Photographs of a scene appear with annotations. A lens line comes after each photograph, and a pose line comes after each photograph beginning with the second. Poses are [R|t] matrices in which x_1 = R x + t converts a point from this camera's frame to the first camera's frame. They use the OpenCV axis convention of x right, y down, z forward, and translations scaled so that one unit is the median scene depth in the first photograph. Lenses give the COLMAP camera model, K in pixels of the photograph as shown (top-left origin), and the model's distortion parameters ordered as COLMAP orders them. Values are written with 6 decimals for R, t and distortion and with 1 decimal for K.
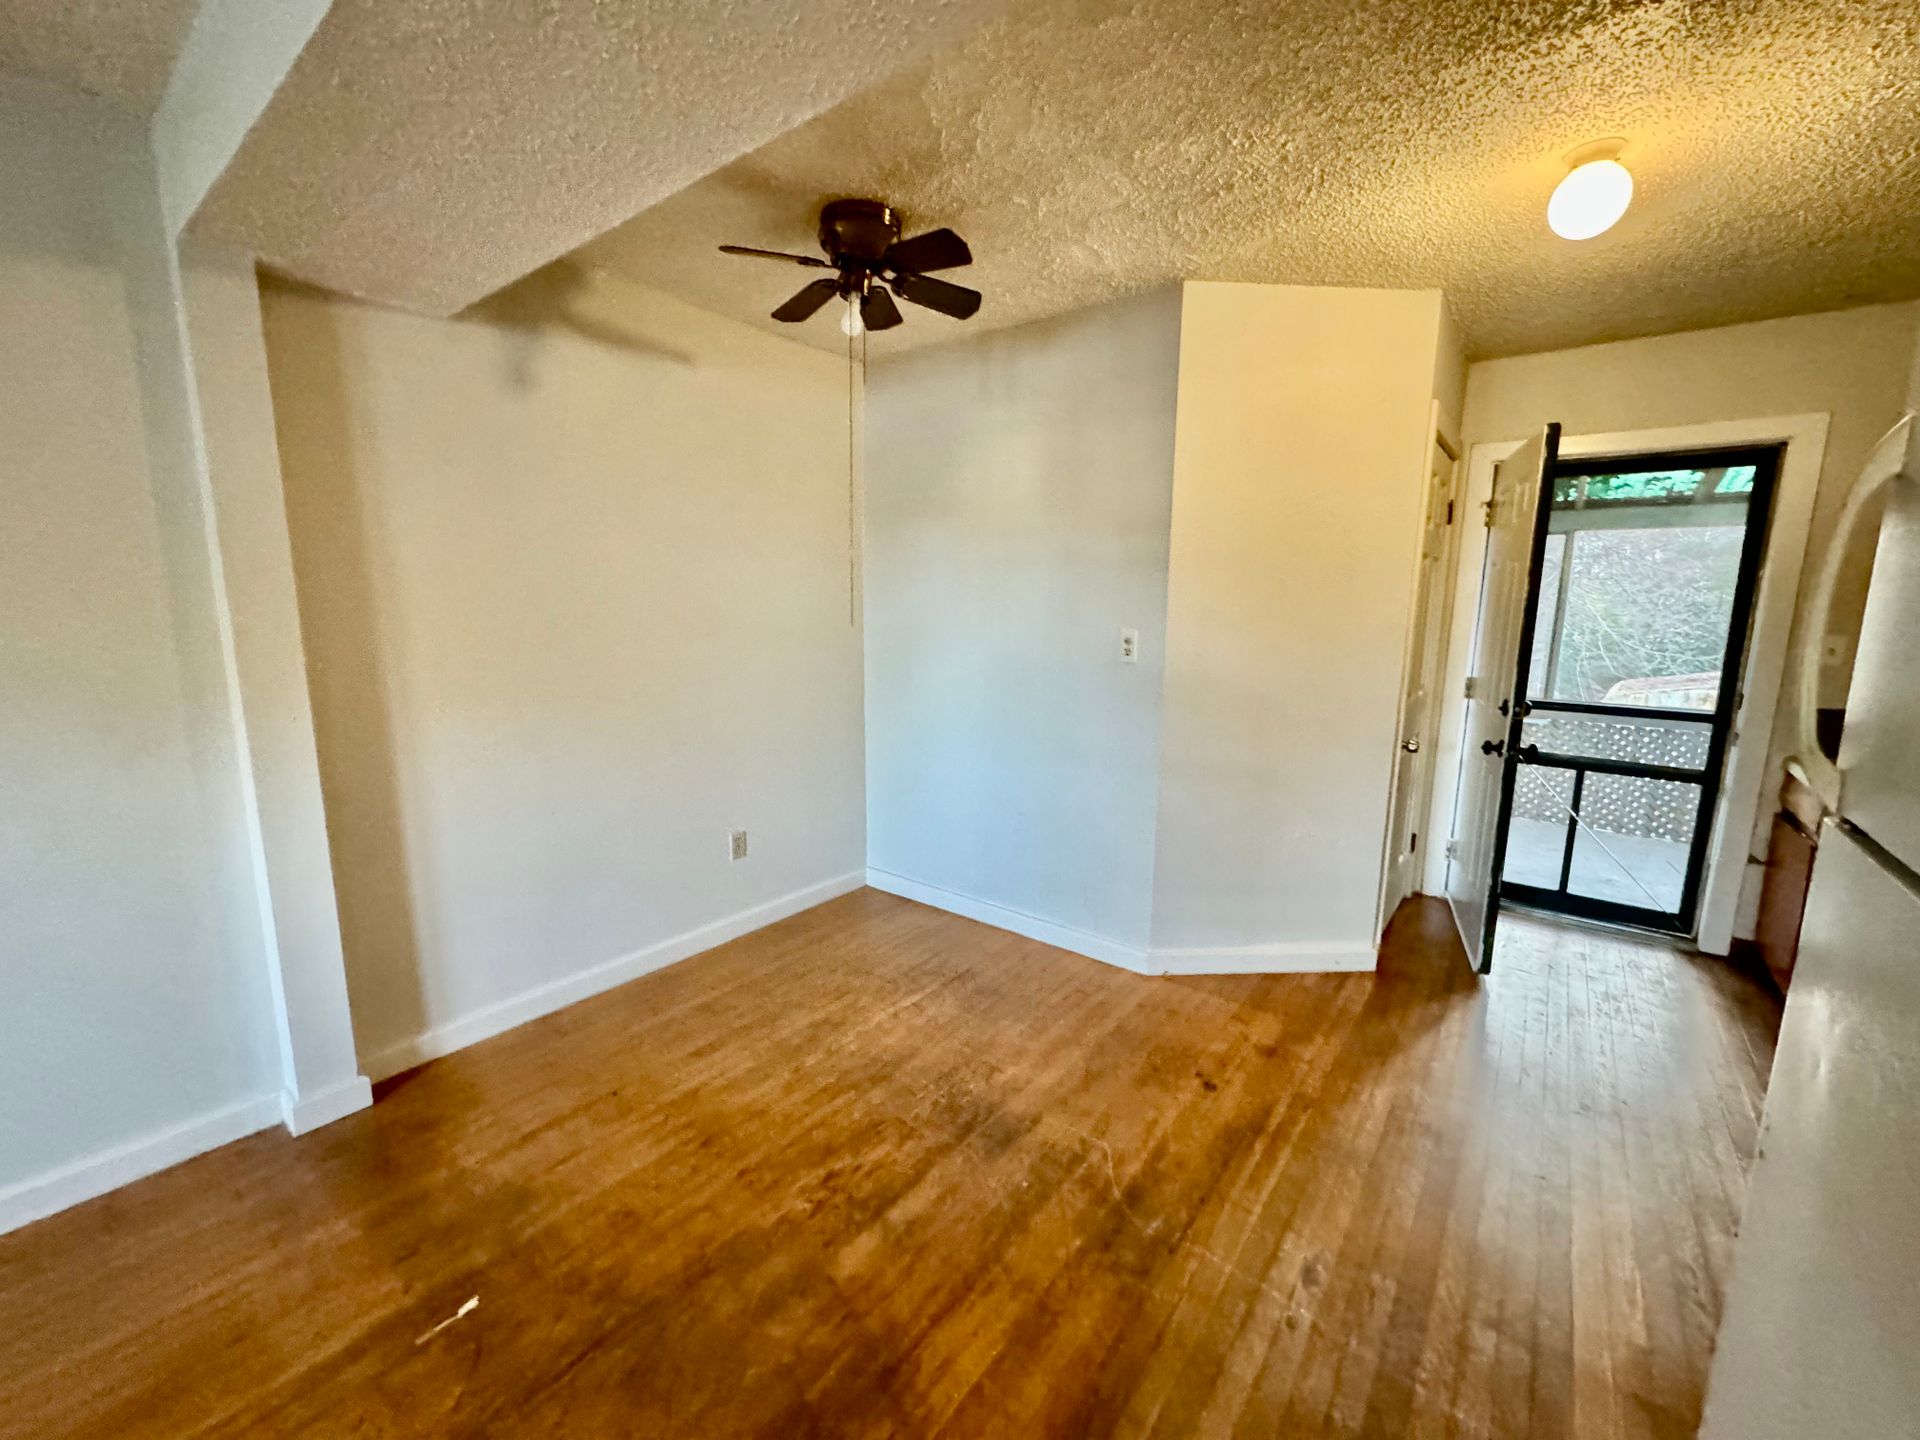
lens RADIAL K [[769.1, 0, 964.2], [0, 769.1, 721.5], [0, 0, 1]] dist [0.001122, 0.000109]
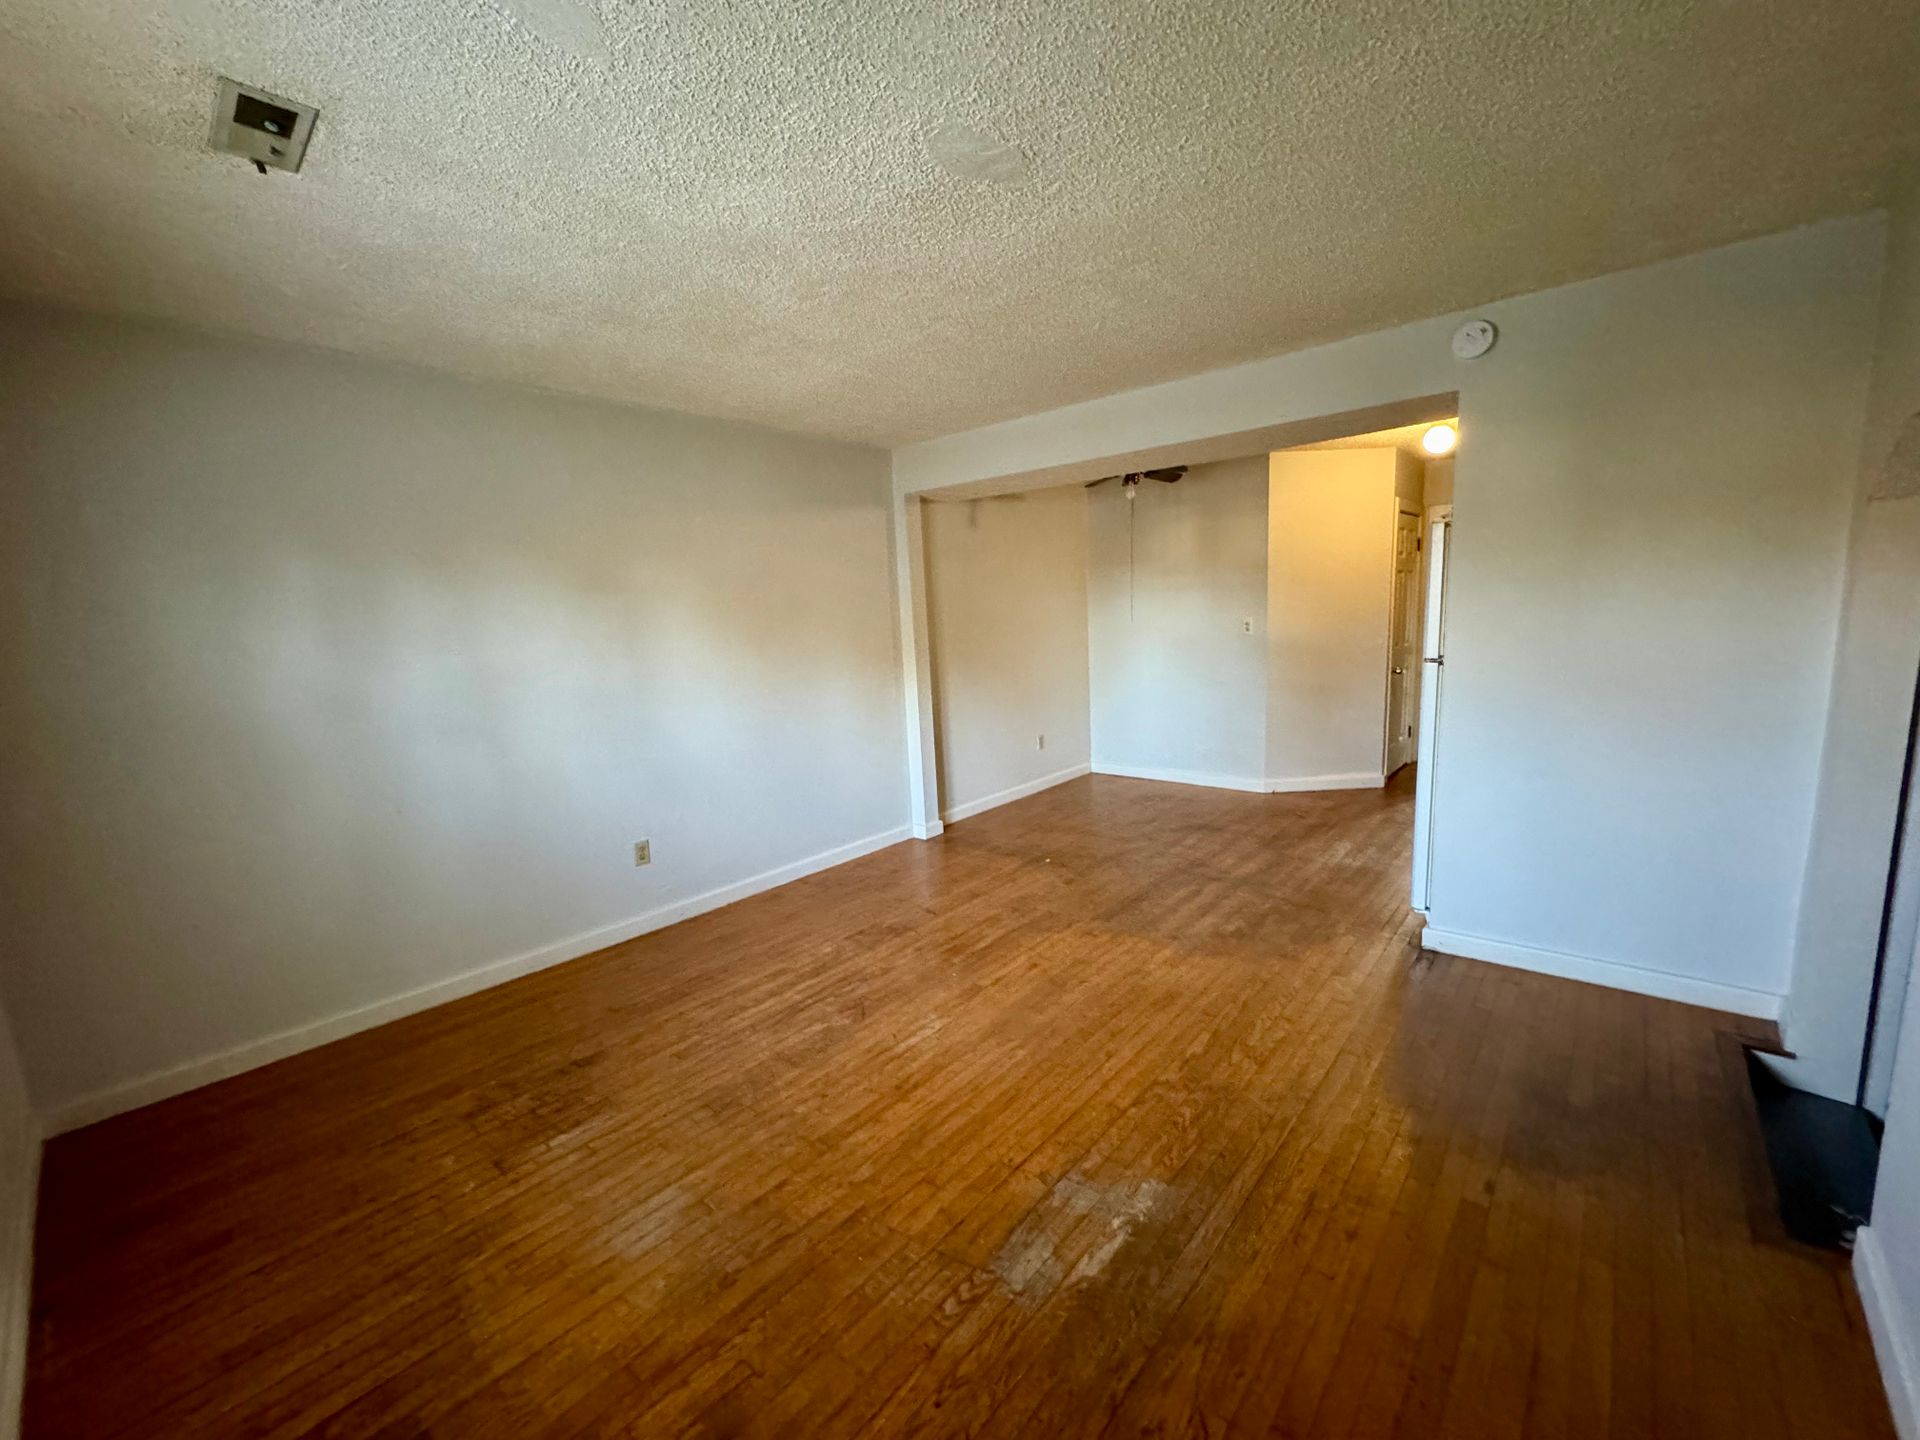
lens RADIAL K [[769.1, 0, 957.2], [0, 769.1, 725.2], [0, 0, 1]] dist [0.001122, 0.000109]
pose [[0.997161, -0.045444, -0.060040, -0.493758], [0.045215, 0.998964, -0.005174, 0.154441], [0.060213, 0.002445, 0.998183, -1.197687]]
